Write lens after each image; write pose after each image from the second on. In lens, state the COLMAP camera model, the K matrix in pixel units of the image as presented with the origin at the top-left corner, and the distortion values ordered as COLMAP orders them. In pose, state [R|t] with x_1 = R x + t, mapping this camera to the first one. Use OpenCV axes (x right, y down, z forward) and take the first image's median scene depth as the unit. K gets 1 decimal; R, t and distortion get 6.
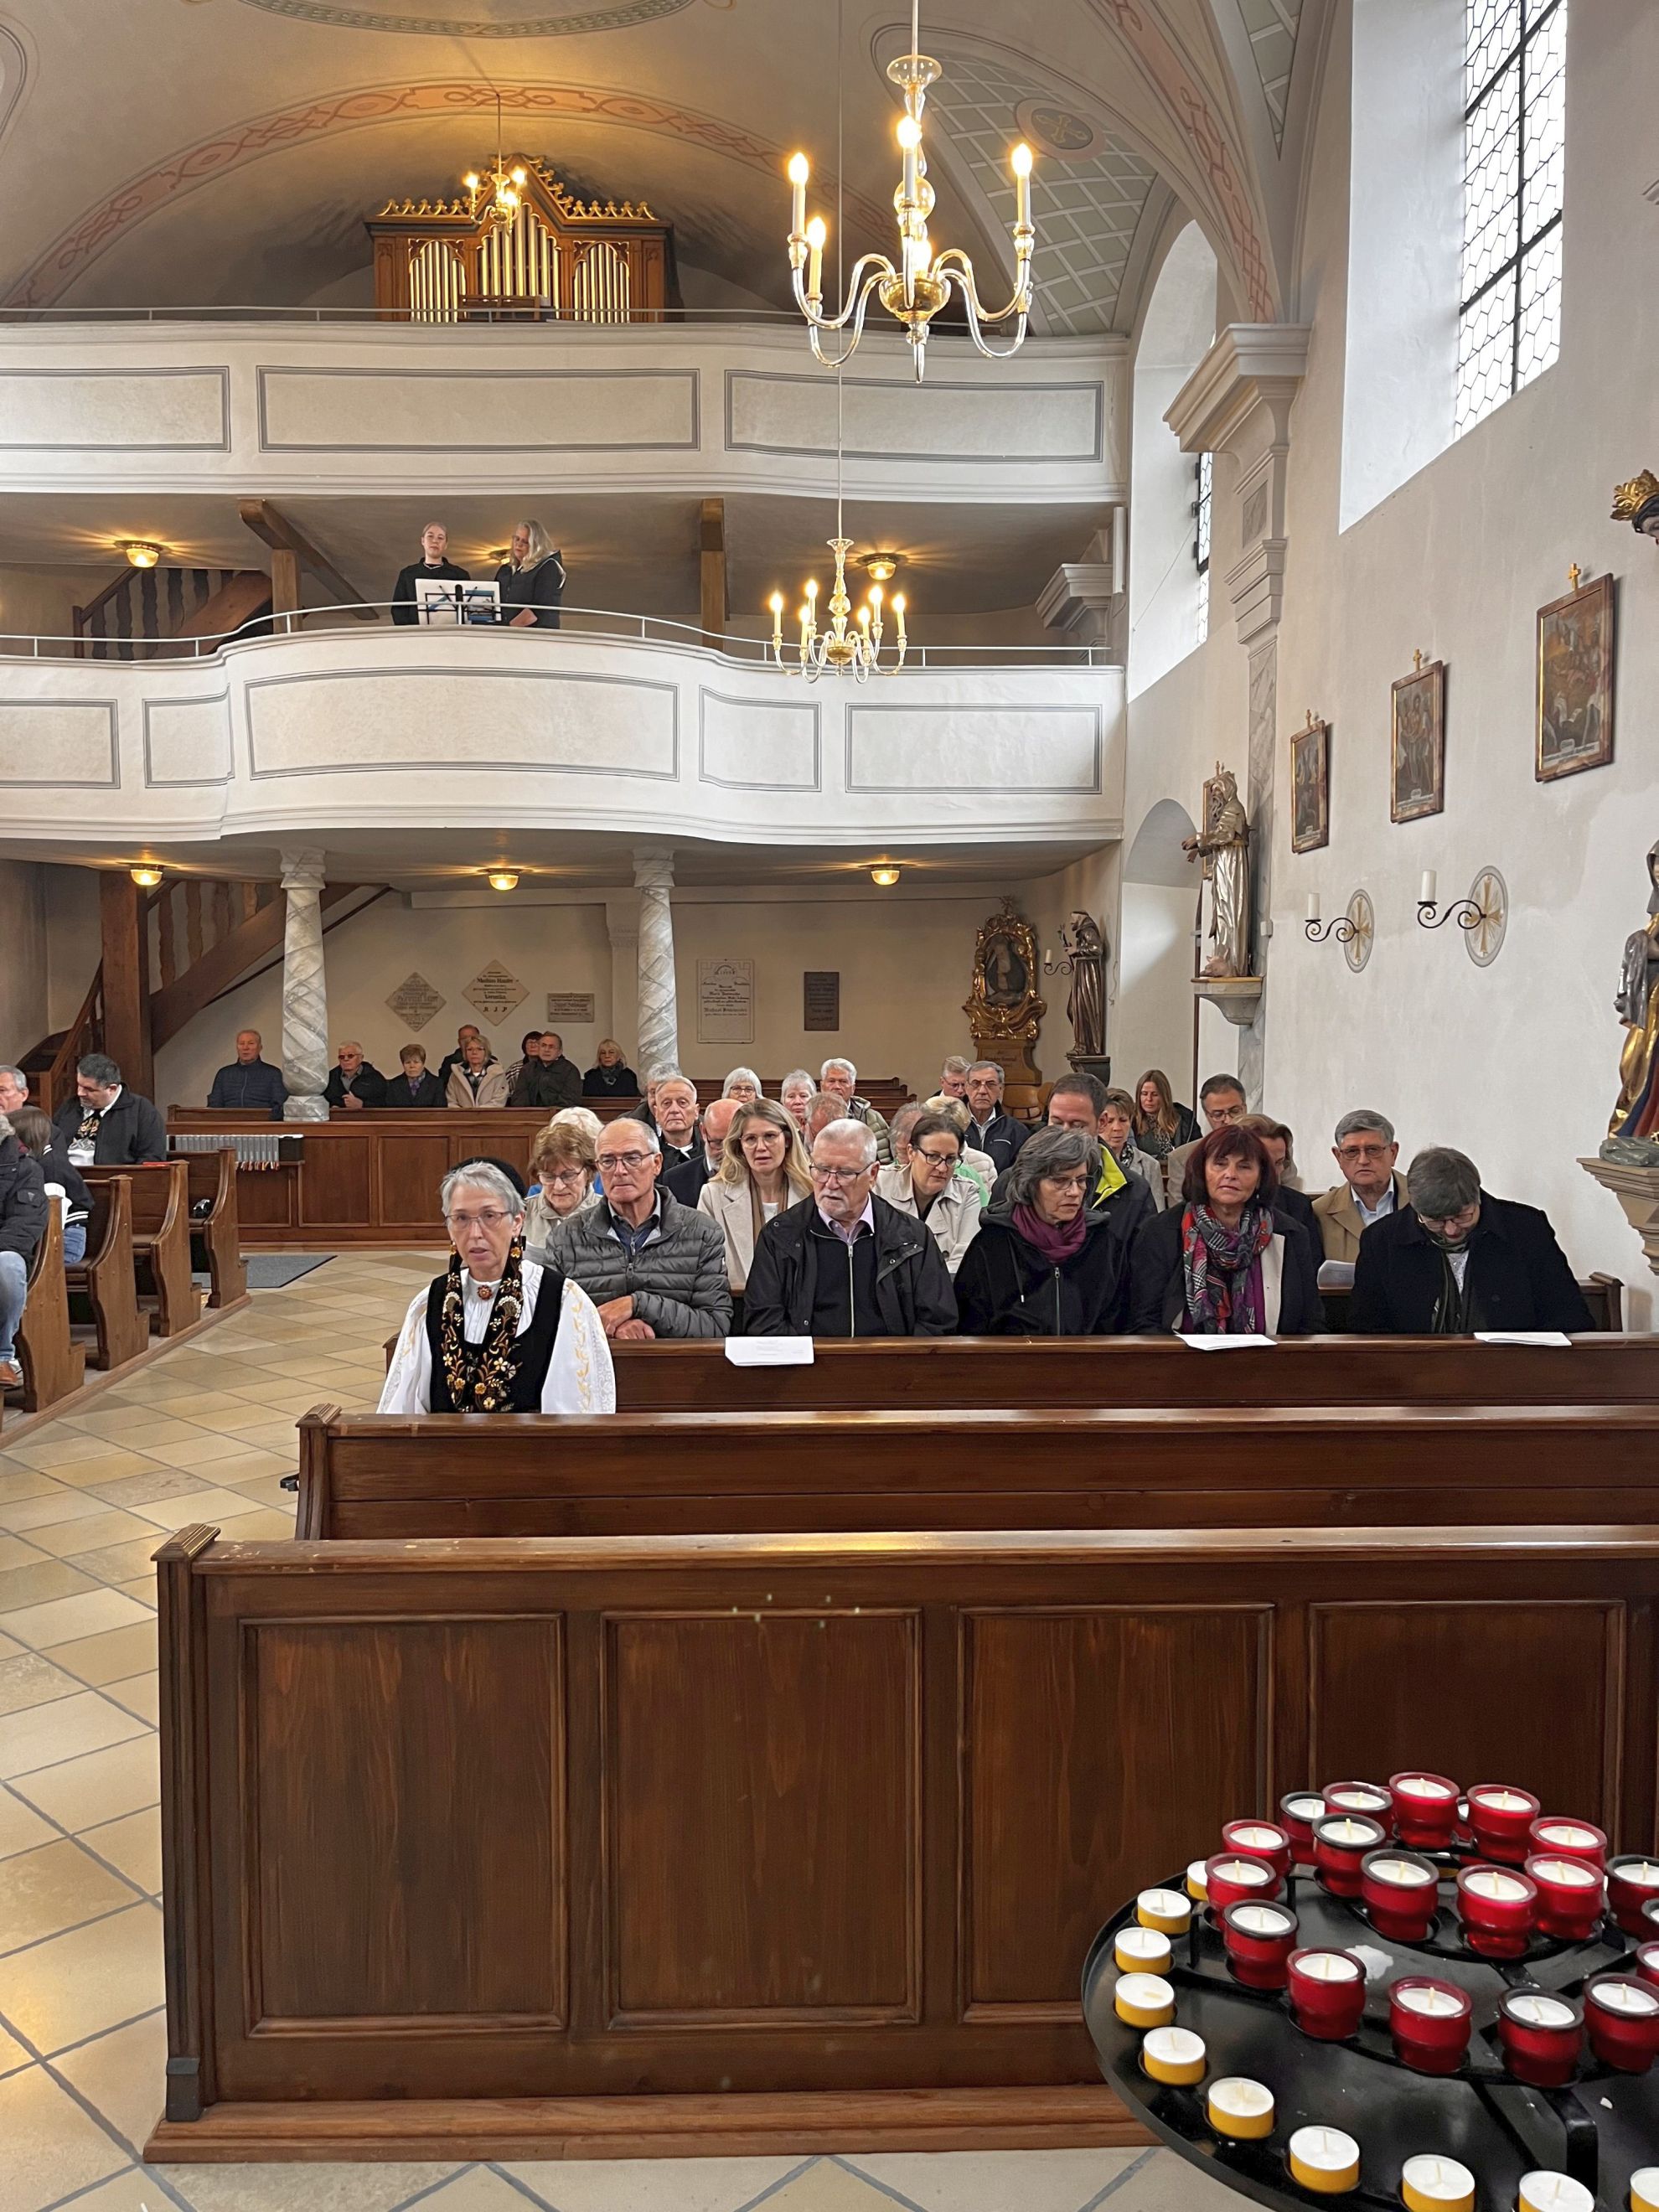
lens RADIAL K [[1696.2, 0, 835.1], [0, 1696.2, 1118.8], [0, 0, 1]] dist [0.088717, -0.066148]
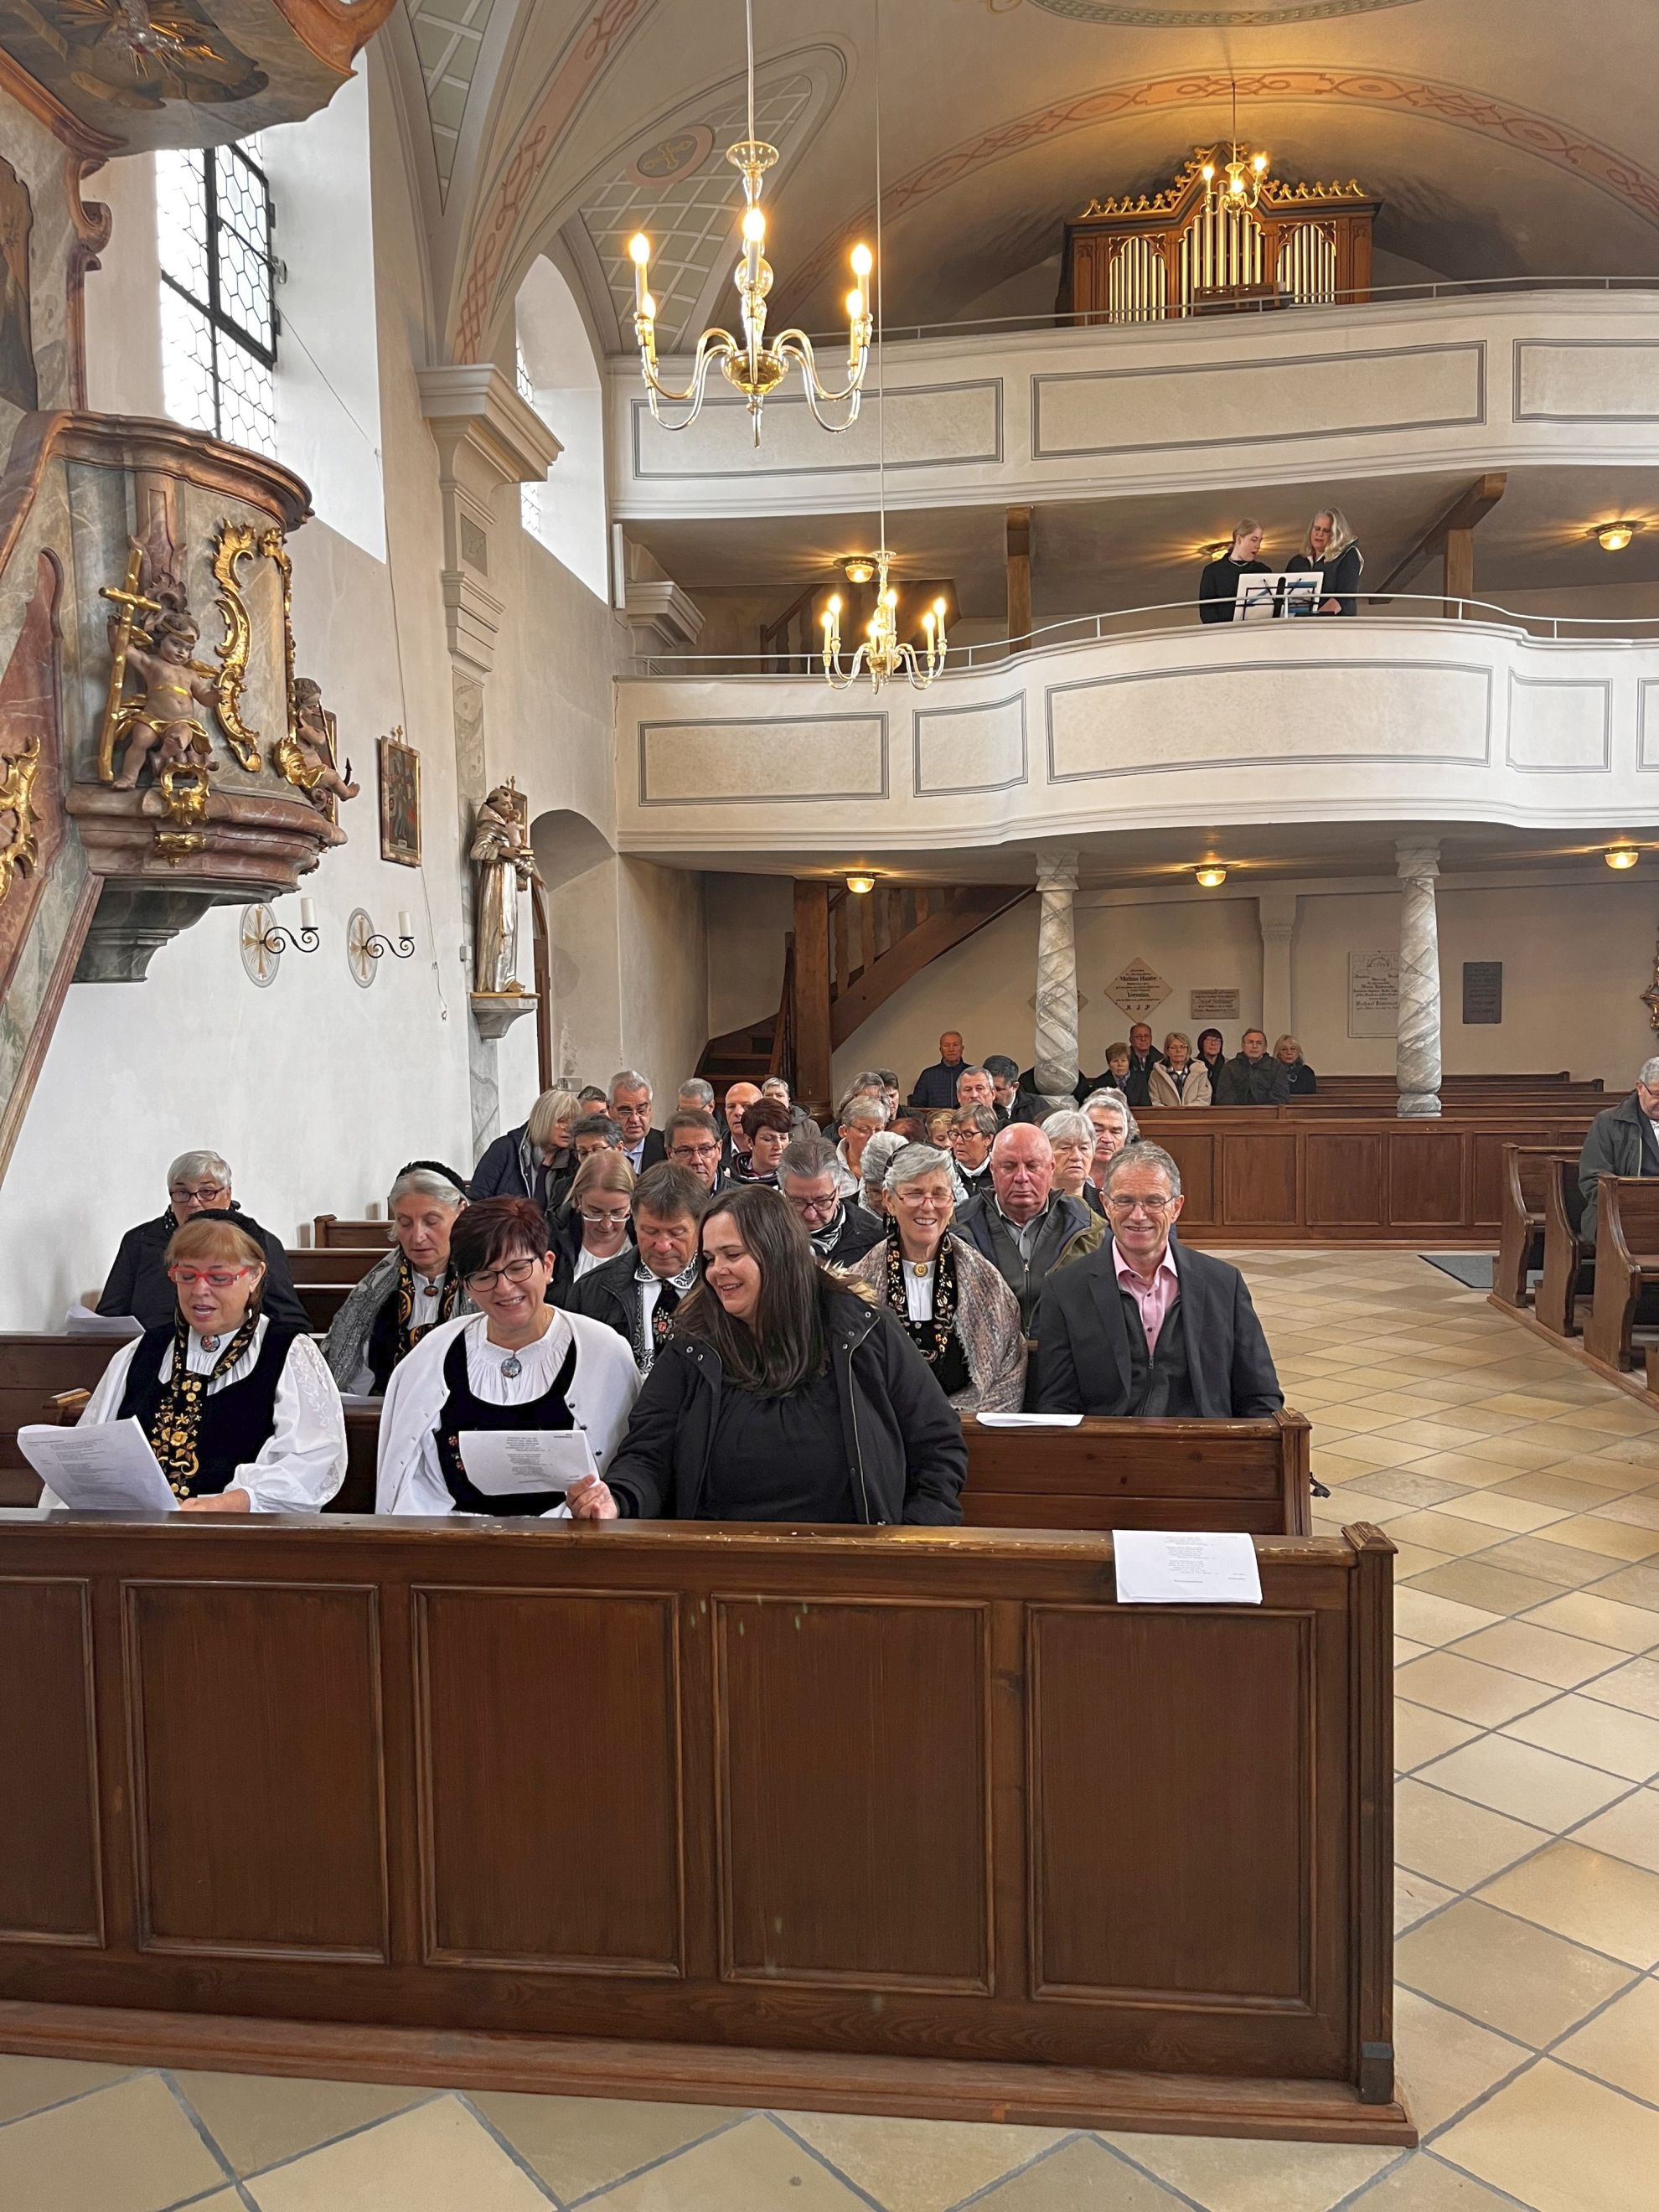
lens RADIAL K [[1696.2, 0, 816.1], [0, 1696.2, 1123.7], [0, 0, 1]] dist [0.088717, -0.066148]
pose [[0.992785, -0.006030, -0.119759, -0.332917], [0.006477, 0.999973, 0.003340, -0.000967], [0.119735, -0.004092, 0.992797, -0.016221]]
